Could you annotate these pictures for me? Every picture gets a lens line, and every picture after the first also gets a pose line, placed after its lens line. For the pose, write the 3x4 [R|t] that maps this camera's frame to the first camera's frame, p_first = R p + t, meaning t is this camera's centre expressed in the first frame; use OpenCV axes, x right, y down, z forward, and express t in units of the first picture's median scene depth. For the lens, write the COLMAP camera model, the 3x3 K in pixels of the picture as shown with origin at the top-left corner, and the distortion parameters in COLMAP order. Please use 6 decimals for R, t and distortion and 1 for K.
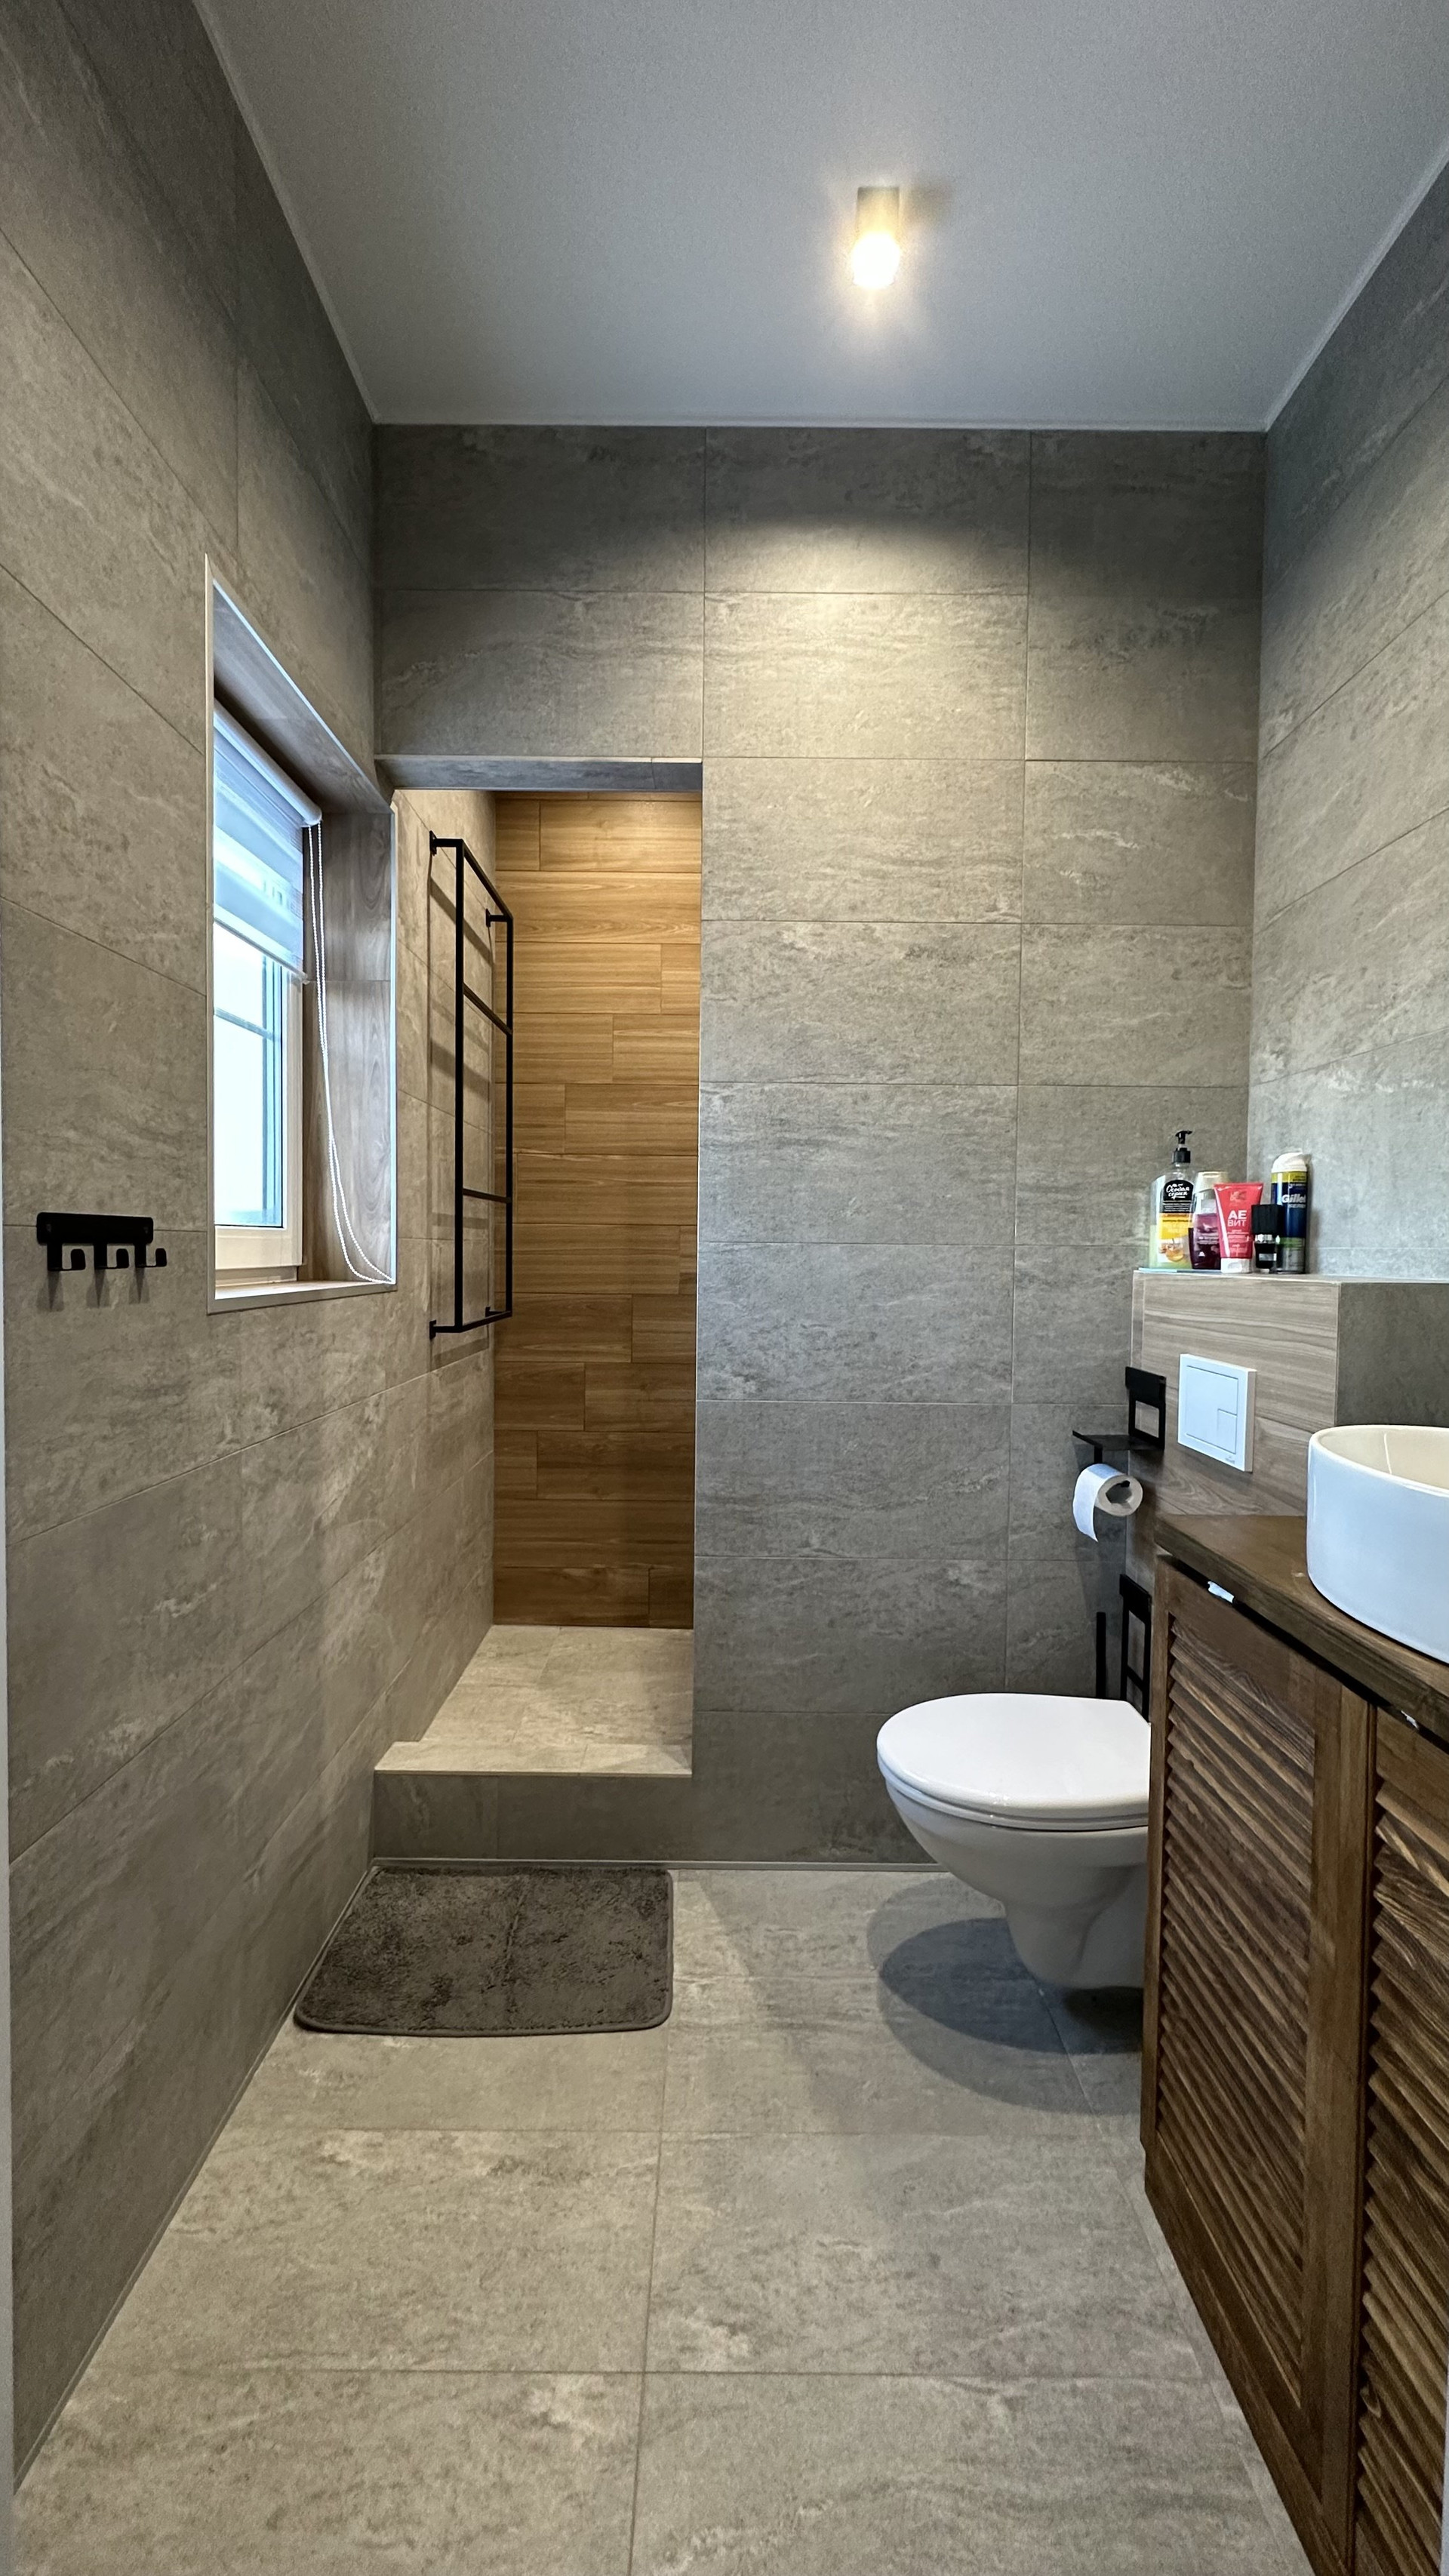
lens RADIAL K [[1026.0, 0, 724.5], [0, 1026.0, 1288.0], [0, 0, 1]] dist [0.000808, -0.000195]
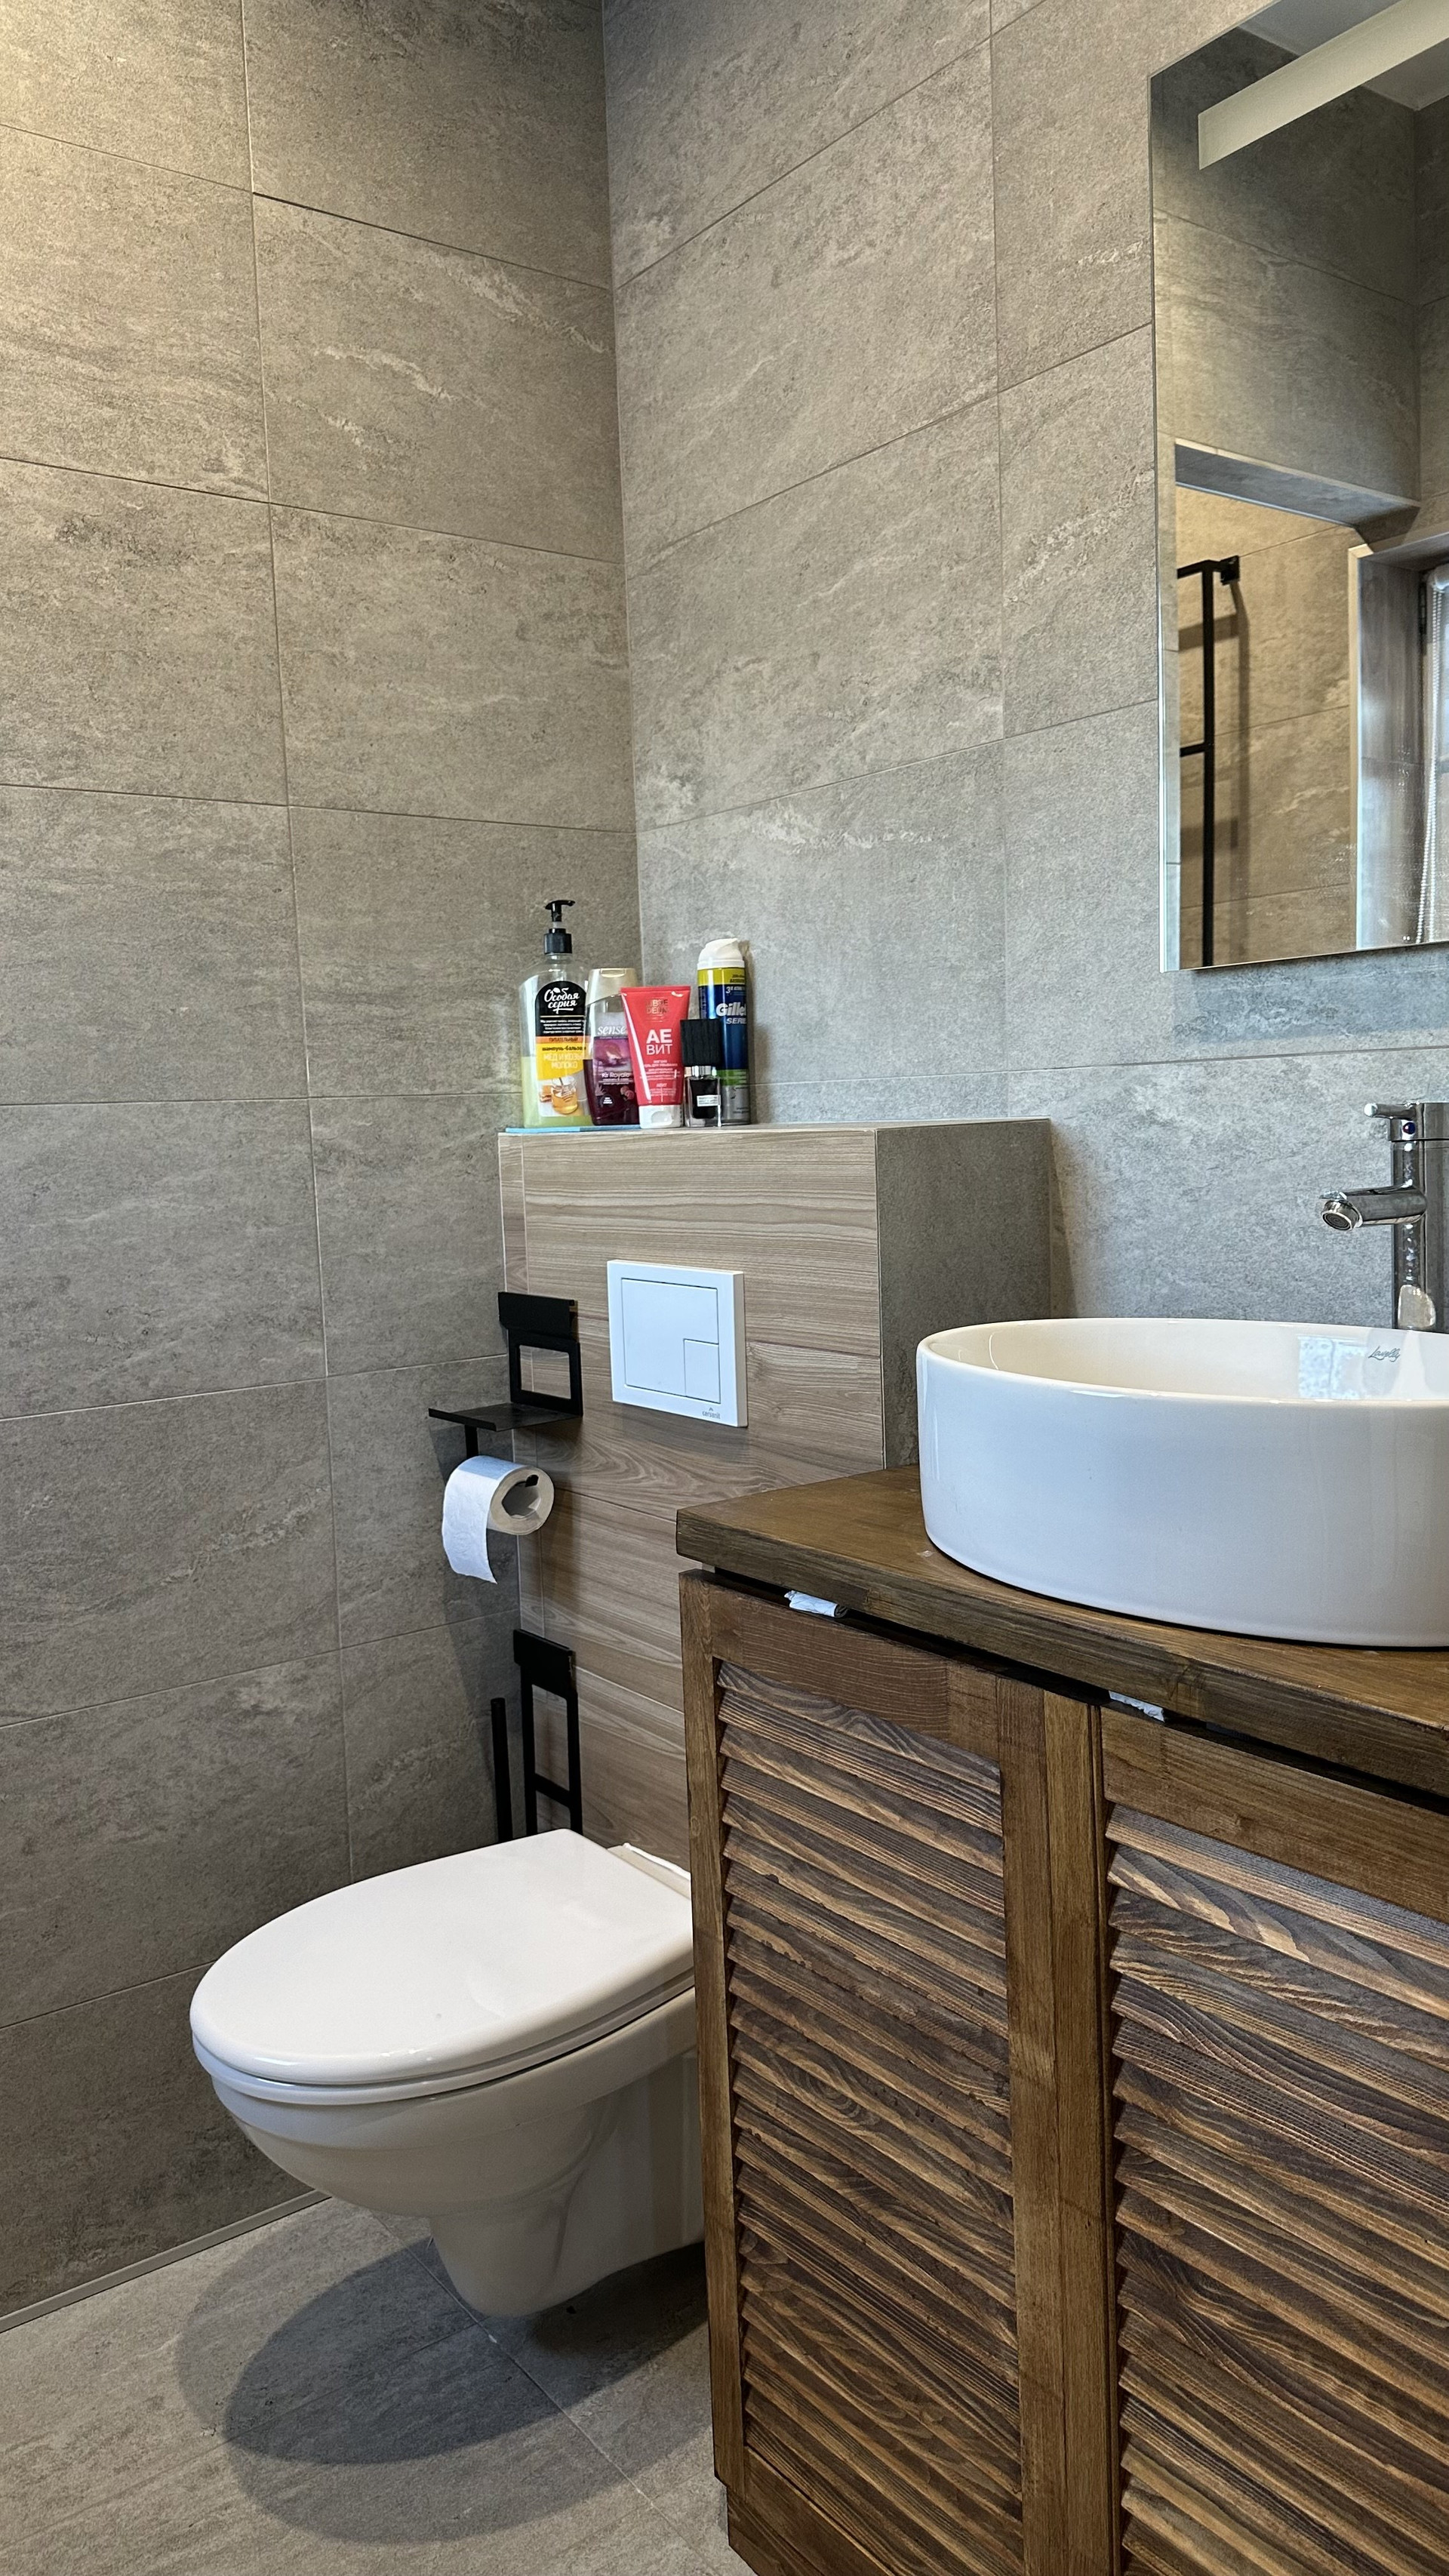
lens RADIAL K [[1809.7, 0, 724.5], [0, 1809.7, 1288.0], [0, 0, 1]] dist [0.141340, -0.248663]
pose [[0.802773, -0.100817, 0.587701, -0.134659], [0.067367, 0.994627, 0.078604, -0.001188], [-0.592468, -0.023509, 0.805251, 0.057892]]
